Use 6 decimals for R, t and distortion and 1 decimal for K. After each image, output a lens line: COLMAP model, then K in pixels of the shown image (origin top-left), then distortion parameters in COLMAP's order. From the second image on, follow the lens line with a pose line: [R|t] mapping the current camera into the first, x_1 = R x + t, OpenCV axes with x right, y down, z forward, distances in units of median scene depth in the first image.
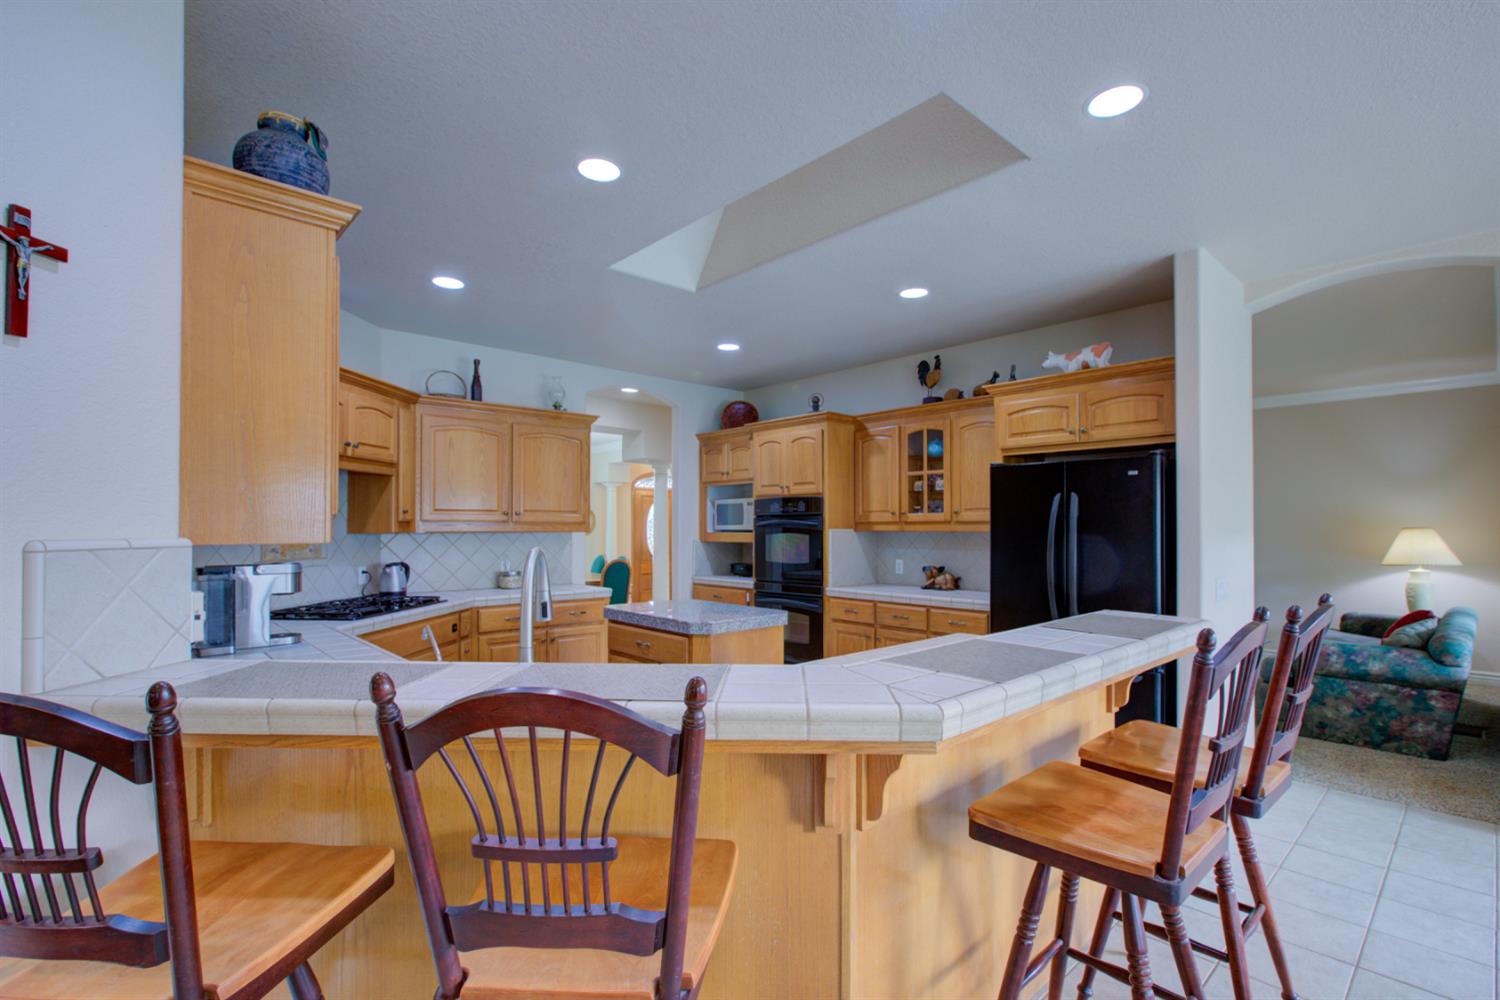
lens RADIAL K [[687.1, 0, 752.5], [0, 687.1, 526.3], [0, 0, 1]] dist [-0.002746, -0.000138]
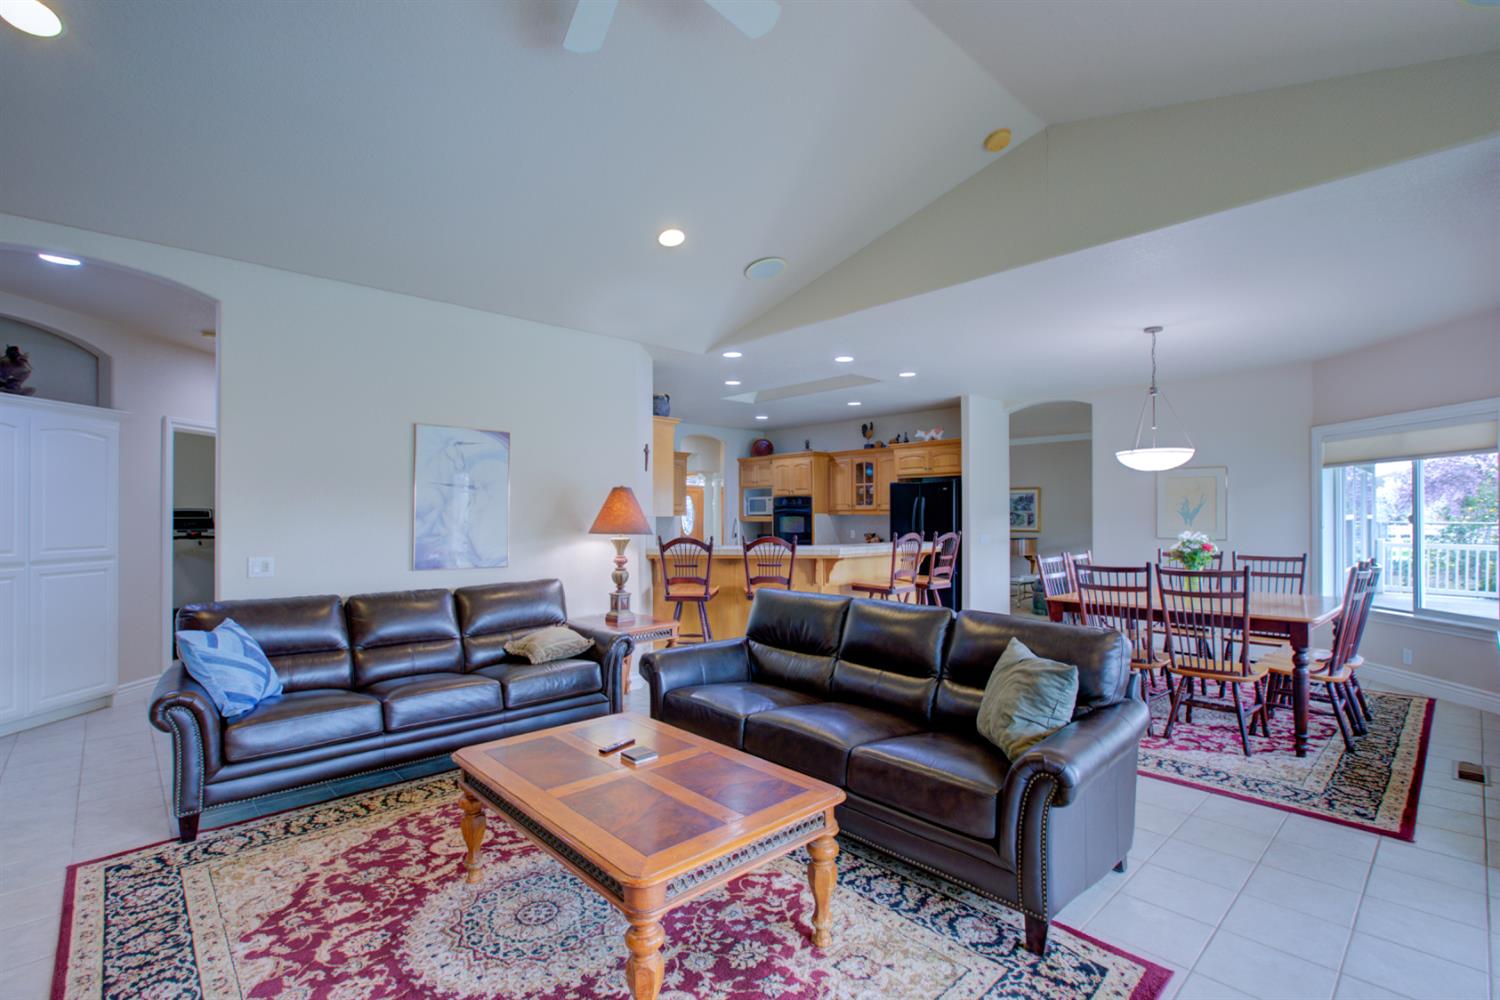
lens RADIAL K [[687.1, 0, 748.0], [0, 687.1, 507.3], [0, 0, 1]] dist [-0.002746, -0.000138]
pose [[0.999843, 0.000275, 0.017740, -0.106220], [-0.000052, 0.999922, -0.012518, 0.010063], [-0.017742, 0.012515, 0.999764, -0.888844]]
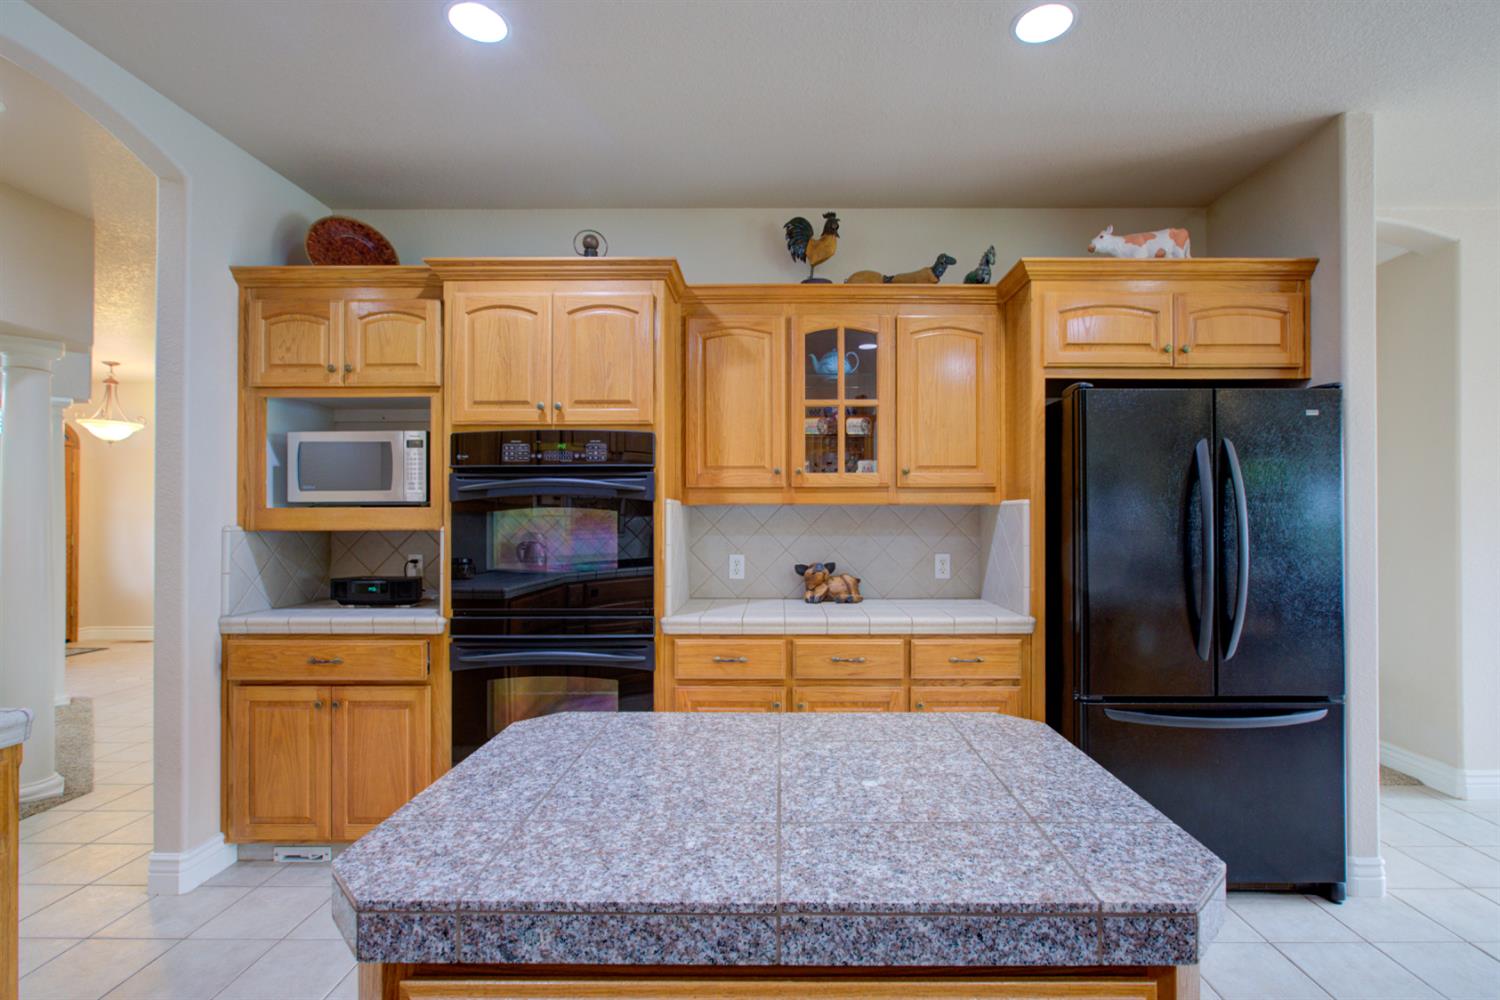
lens RADIAL K [[687.1, 0, 752.5], [0, 687.1, 513.2], [0, 0, 1]] dist [-0.002746, -0.000138]
pose [[0.676770, 0.004824, 0.736179, -0.214591], [-0.001143, 0.999984, -0.005502, 0.017513], [-0.736194, 0.002882, 0.676765, 0.630394]]
